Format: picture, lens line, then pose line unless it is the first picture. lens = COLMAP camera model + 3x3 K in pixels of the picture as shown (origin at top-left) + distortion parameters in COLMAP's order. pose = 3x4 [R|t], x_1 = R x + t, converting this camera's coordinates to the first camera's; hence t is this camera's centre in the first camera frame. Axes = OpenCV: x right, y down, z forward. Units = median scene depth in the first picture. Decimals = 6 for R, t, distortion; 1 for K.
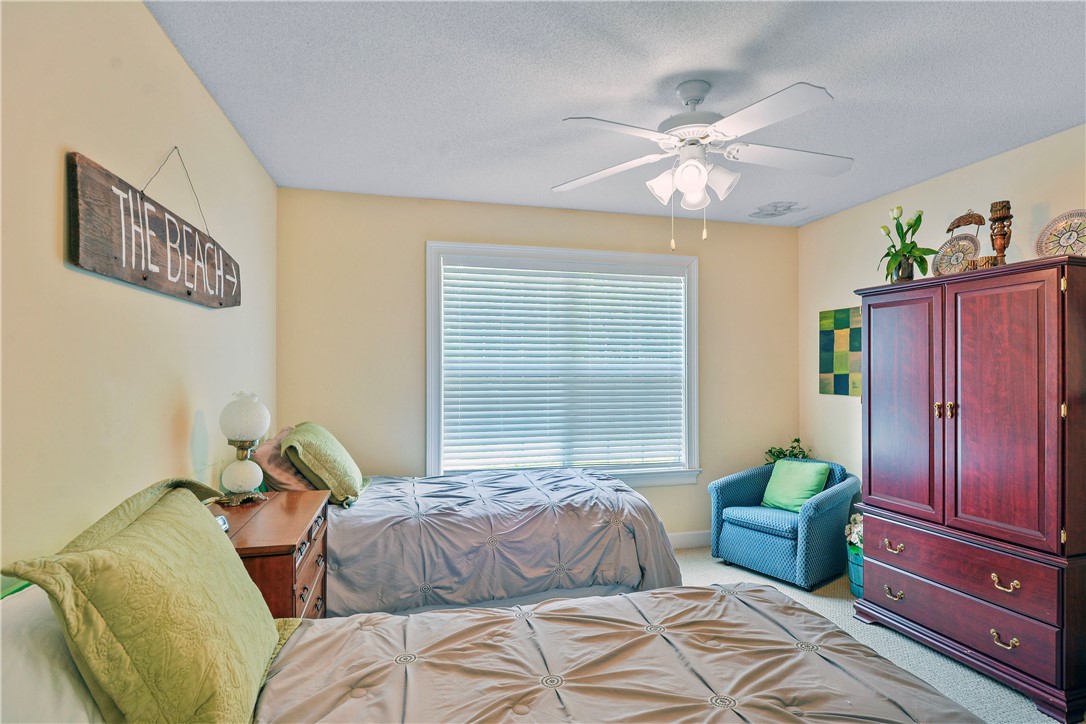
lens RADIAL K [[567.8, 0, 545.8], [0, 567.8, 366.7], [0, 0, 1]] dist [-0.012729, 0.000733]
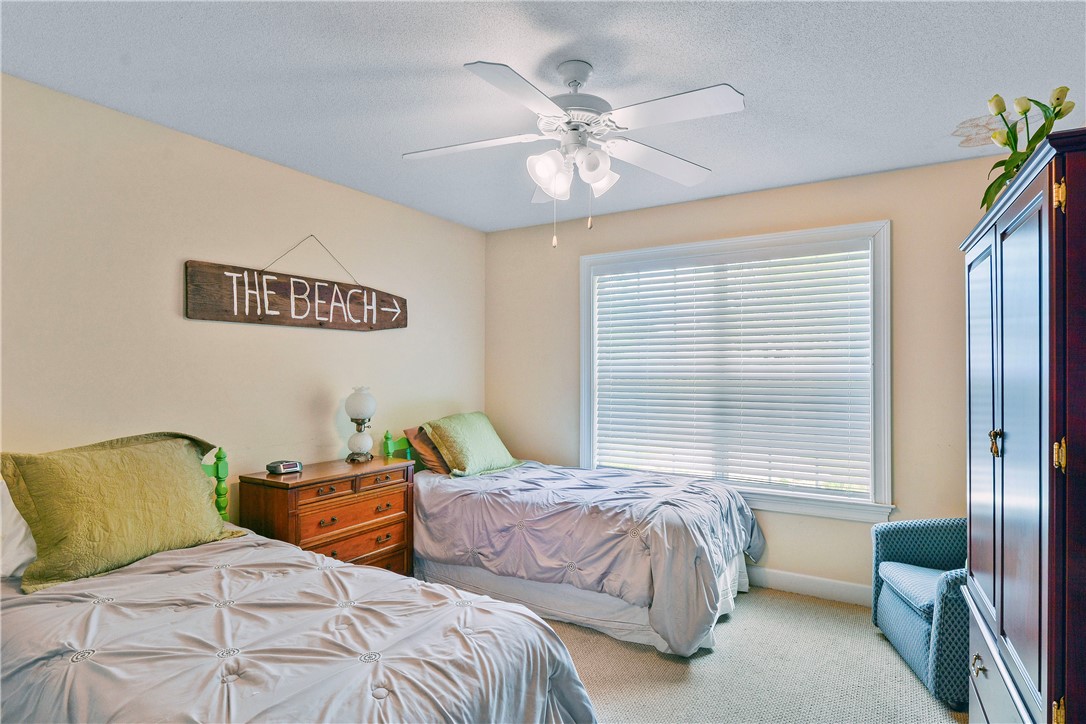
lens RADIAL K [[531.6, 0, 548.0], [0, 531.6, 368.0], [0, 0, 1]] dist [0.005933, -0.000134]
pose [[0.717479, -0.001612, -0.696578, 0.708862], [0.004242, 0.999989, 0.002055, -0.005514], [0.696567, -0.004430, 0.717478, 0.295865]]
